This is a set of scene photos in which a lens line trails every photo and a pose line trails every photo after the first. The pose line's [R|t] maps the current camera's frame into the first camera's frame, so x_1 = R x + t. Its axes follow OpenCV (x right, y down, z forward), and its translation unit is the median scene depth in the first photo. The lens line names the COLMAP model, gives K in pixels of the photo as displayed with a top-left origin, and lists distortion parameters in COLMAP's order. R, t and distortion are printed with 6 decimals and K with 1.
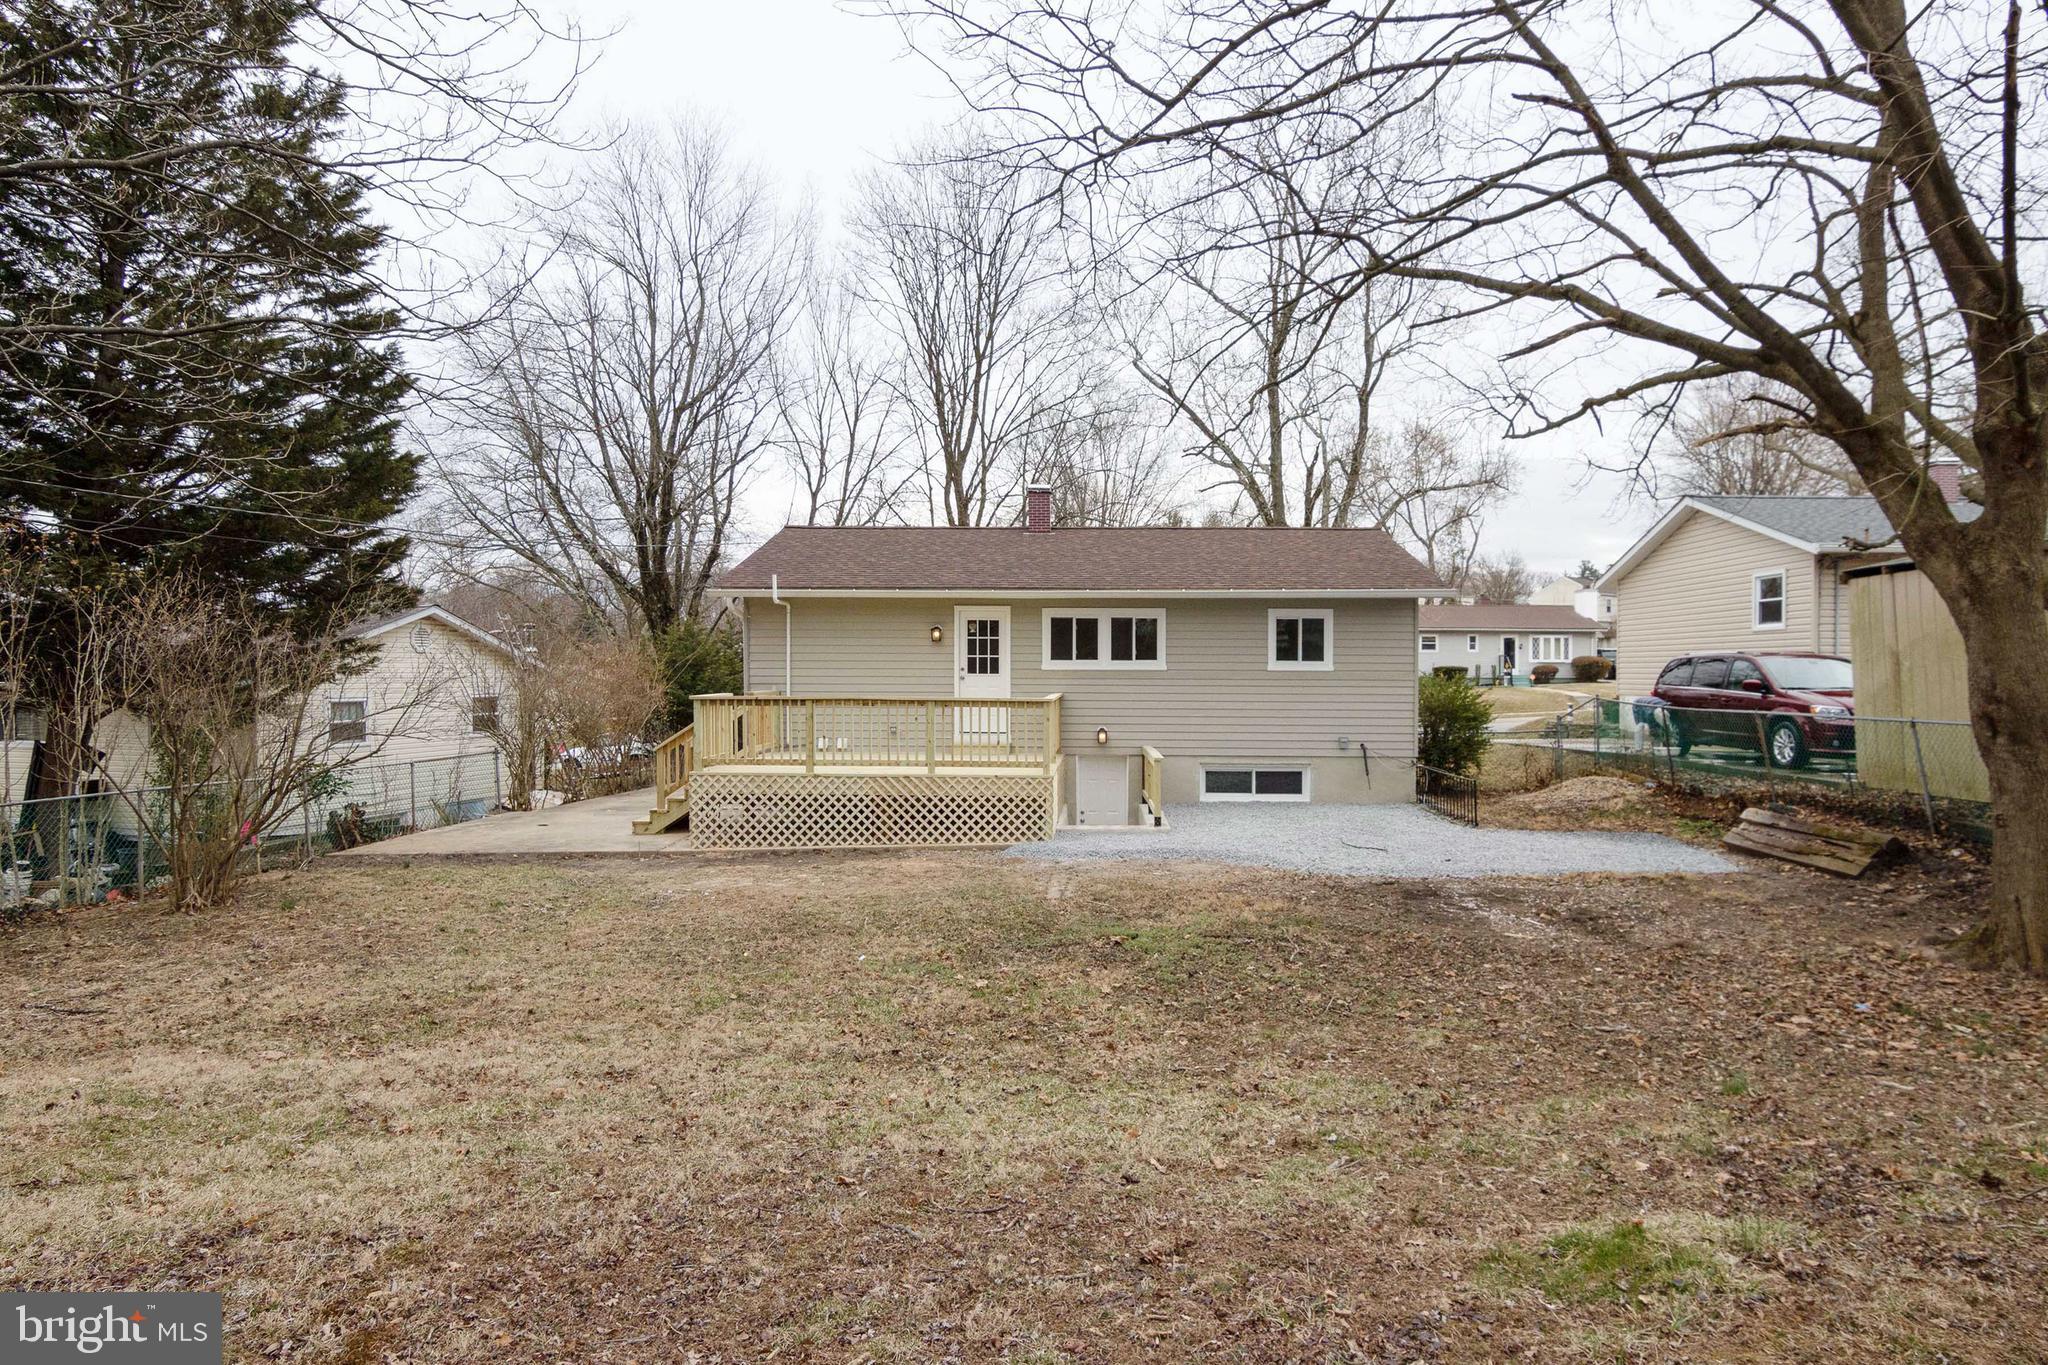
lens RADIAL K [[1116.2, 0, 1024.0], [0, 1116.2, 721.1], [0, 0, 1]] dist [0.004889, 0.000795]
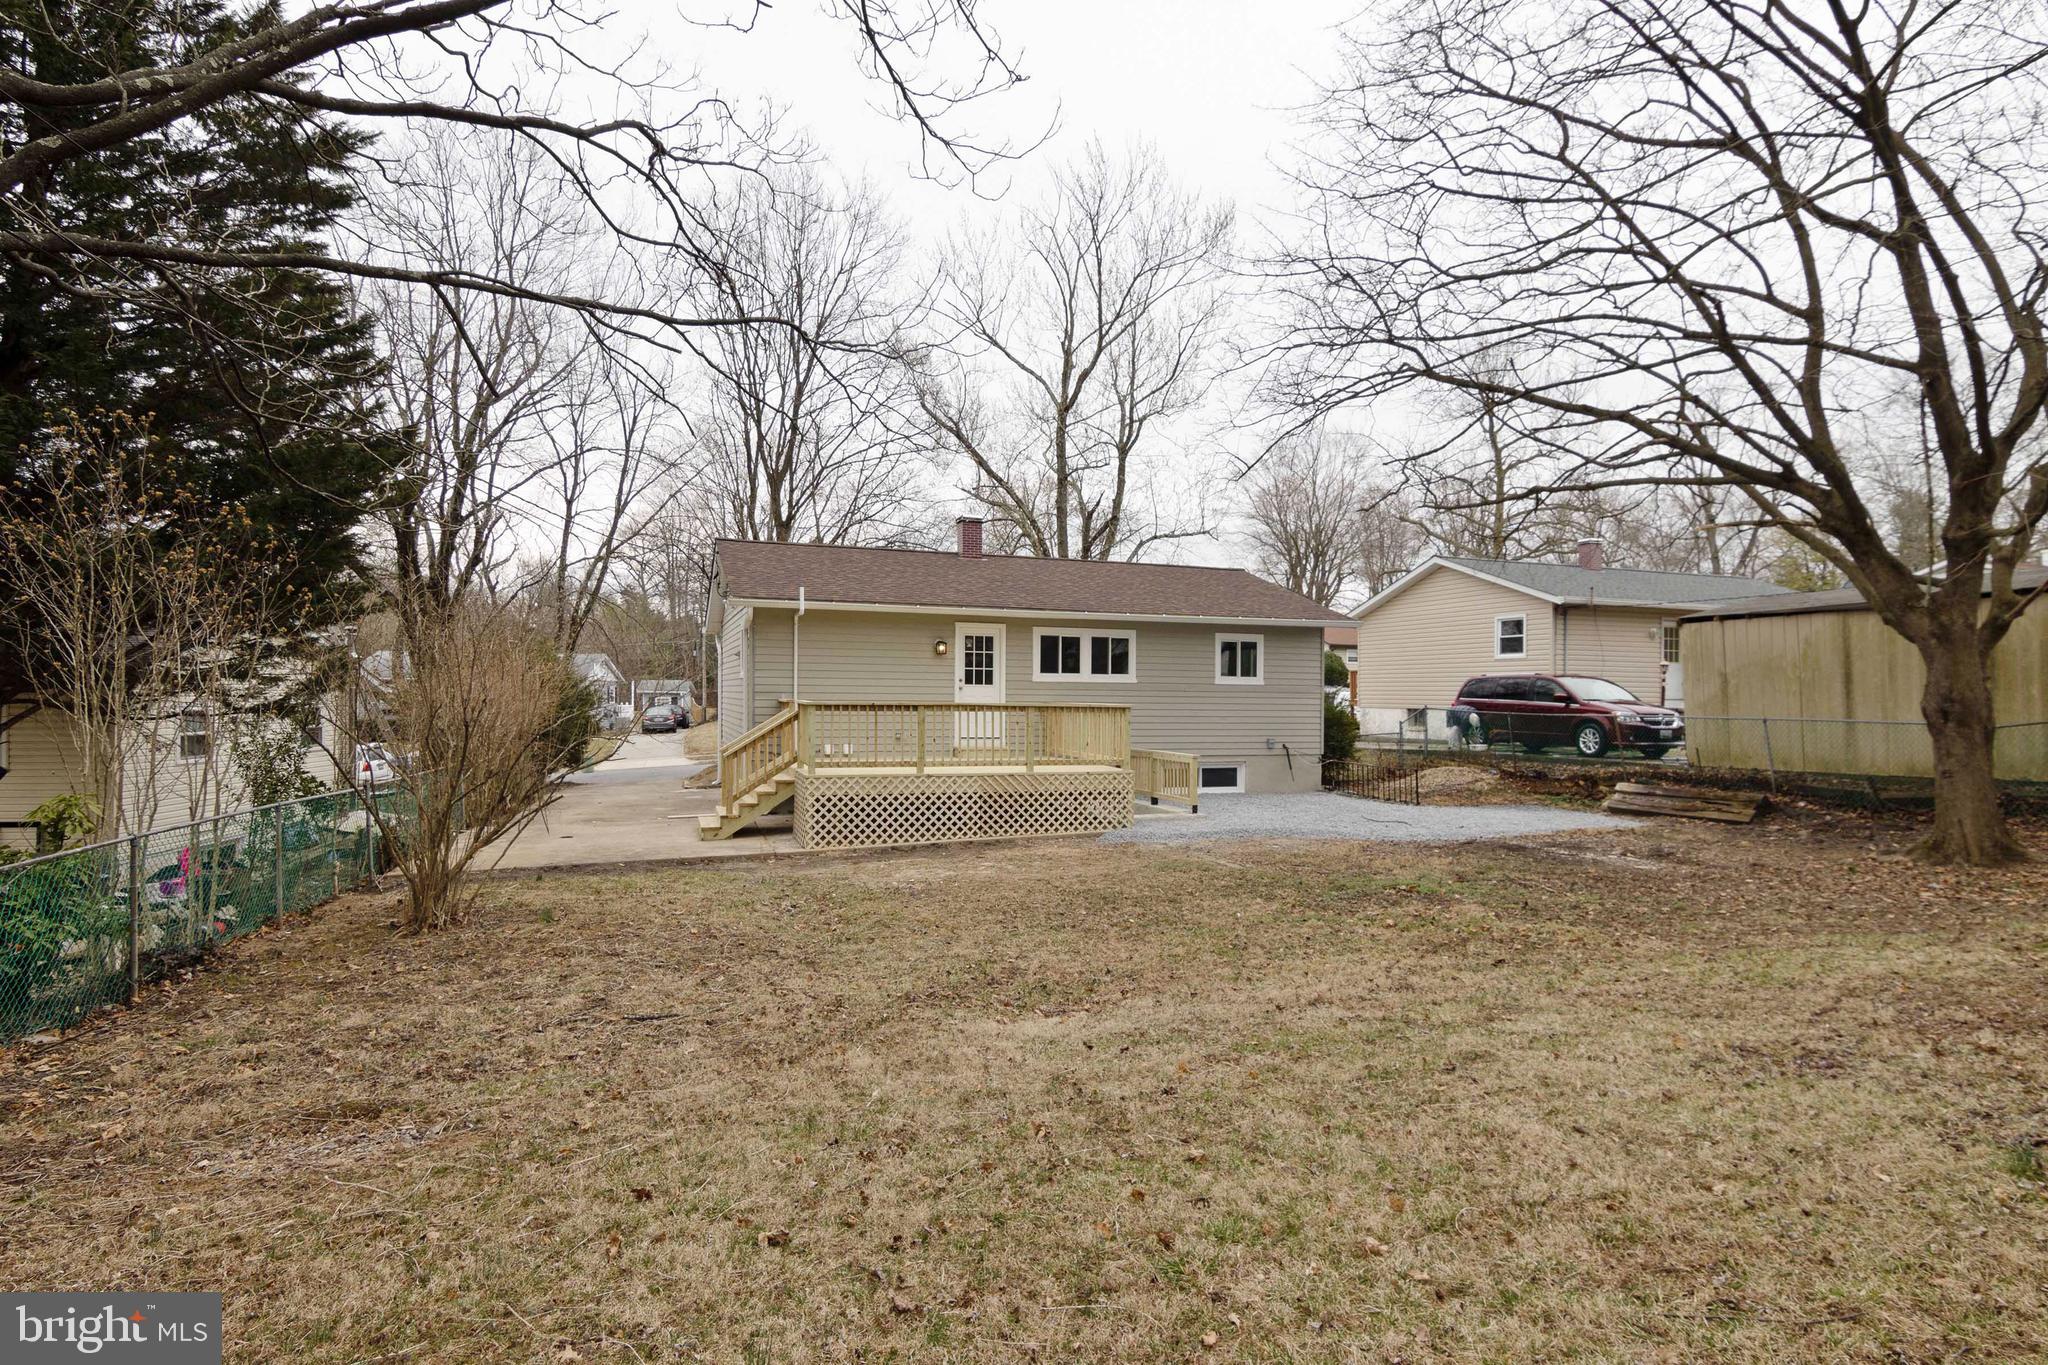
lens RADIAL K [[1062.5, 0, 1012.0], [0, 1062.5, 719.8], [0, 0, 1]] dist [0.013600, -0.008573]
pose [[0.935314, -0.001732, 0.353814, -0.391880], [0.007692, 0.999851, -0.015438, 0.009187], [-0.353735, 0.017161, 0.935188, 0.006942]]
